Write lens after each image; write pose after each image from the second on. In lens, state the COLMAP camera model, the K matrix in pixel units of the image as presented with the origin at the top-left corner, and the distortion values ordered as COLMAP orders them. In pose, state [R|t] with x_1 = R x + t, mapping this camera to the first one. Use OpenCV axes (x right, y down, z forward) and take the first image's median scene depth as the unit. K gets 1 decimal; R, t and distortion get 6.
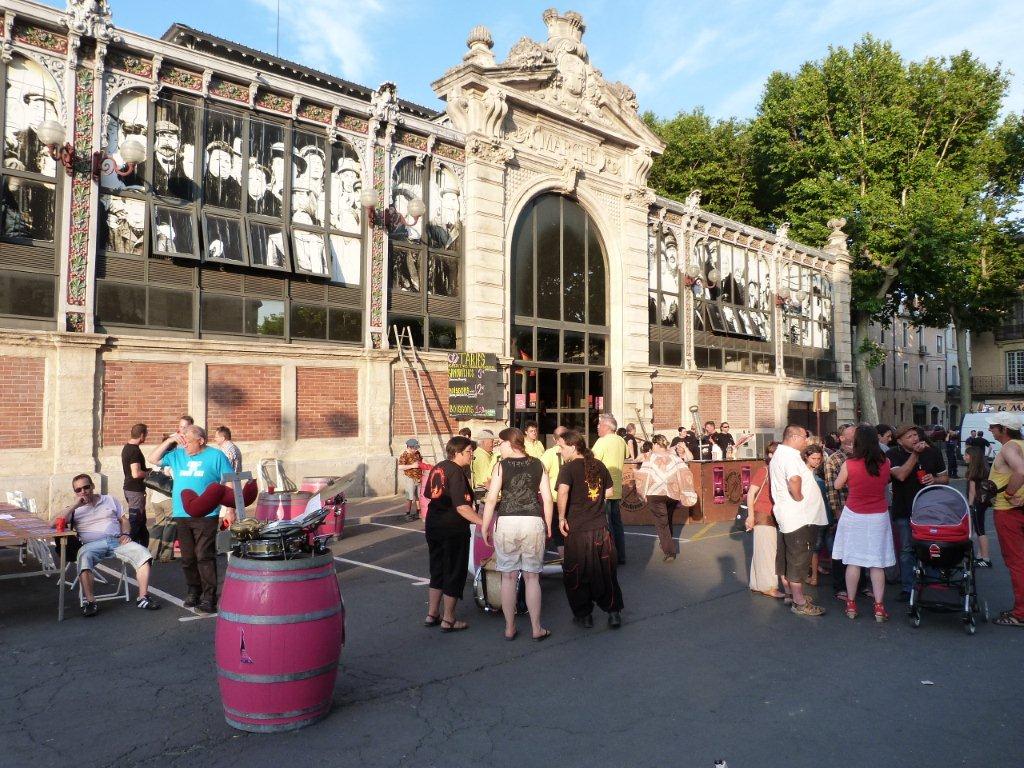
lens RADIAL K [[766.2, 0, 512.0], [0, 766.2, 384.0], [0, 0, 1]] dist [-0.045502, 0.043794]
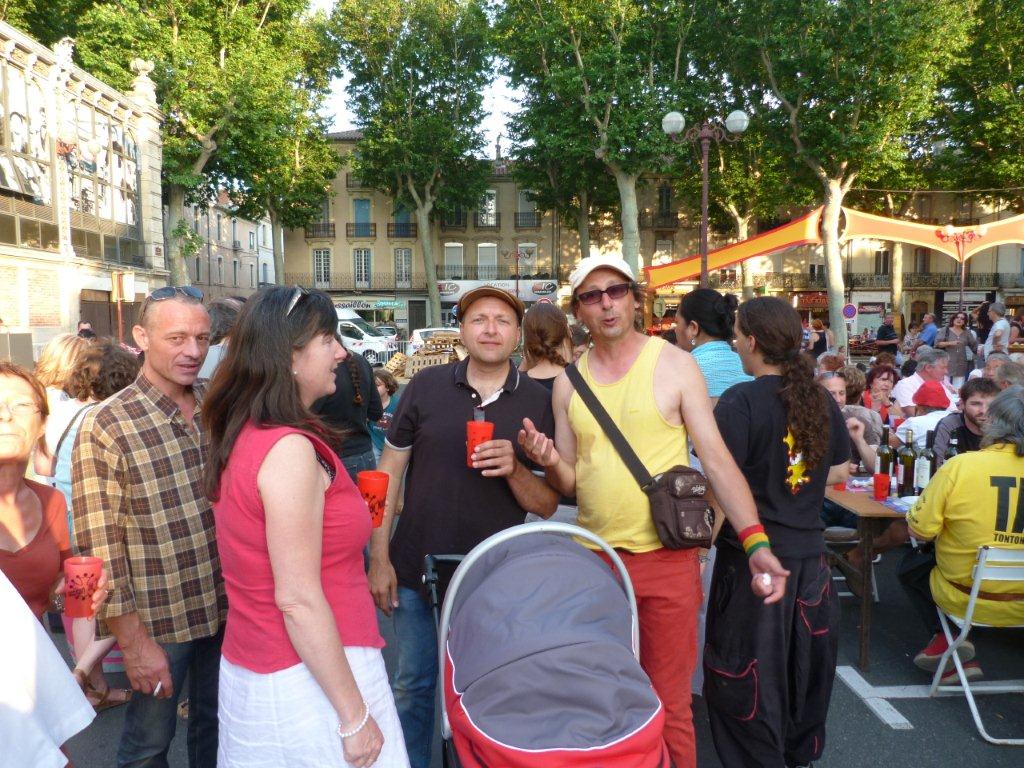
lens RADIAL K [[766.2, 0, 512.0], [0, 766.2, 384.0], [0, 0, 1]] dist [-0.045502, 0.043794]
pose [[0.661775, -0.066293, 0.746766, 0.071183], [-0.033813, 0.992430, 0.118066, 0.010893], [-0.748940, -0.103384, 0.654524, 0.162289]]
